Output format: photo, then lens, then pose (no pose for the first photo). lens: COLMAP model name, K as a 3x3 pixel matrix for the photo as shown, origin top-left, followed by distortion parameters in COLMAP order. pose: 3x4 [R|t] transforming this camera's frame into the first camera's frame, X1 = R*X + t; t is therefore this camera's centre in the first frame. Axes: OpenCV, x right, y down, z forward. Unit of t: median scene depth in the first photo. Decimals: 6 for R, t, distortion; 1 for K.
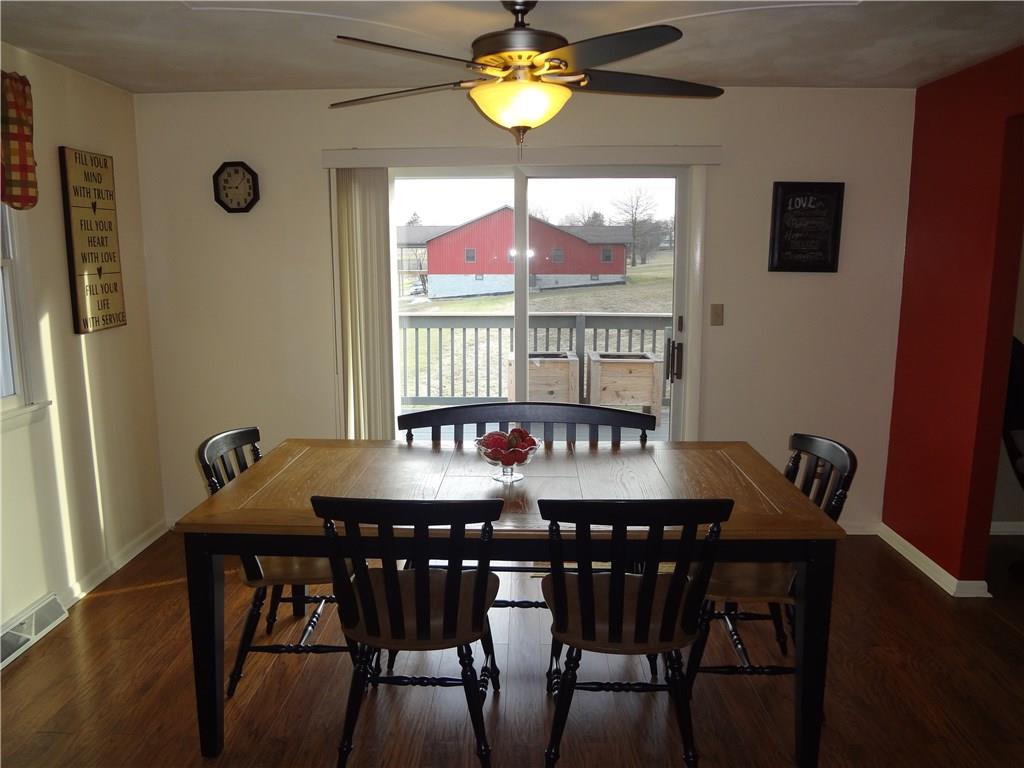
lens RADIAL K [[759.1, 0, 512.0], [0, 759.1, 384.0], [0, 0, 1]] dist [-0.064273, 0.020568]
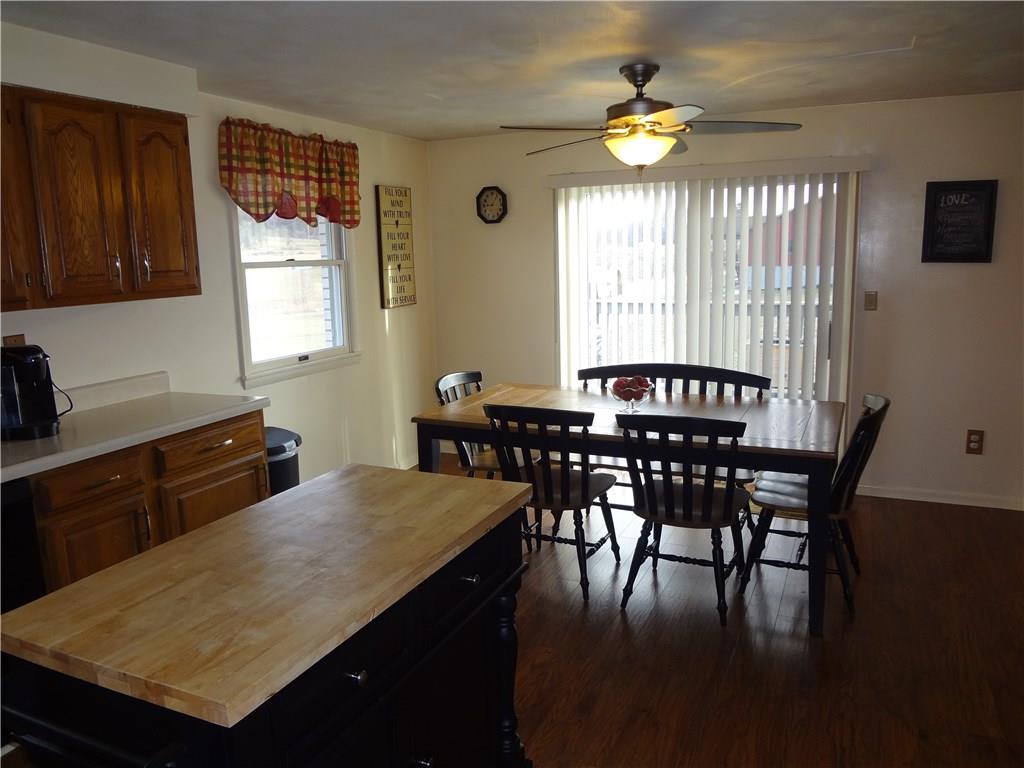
lens RADIAL K [[759.1, 0, 512.0], [0, 759.1, 384.0], [0, 0, 1]] dist [-0.064273, 0.020568]
pose [[0.915994, 0.049242, -0.398157, 0.275452], [-0.045234, 0.998787, 0.019461, 0.043609], [0.398633, 0.000184, 0.917111, -0.303523]]
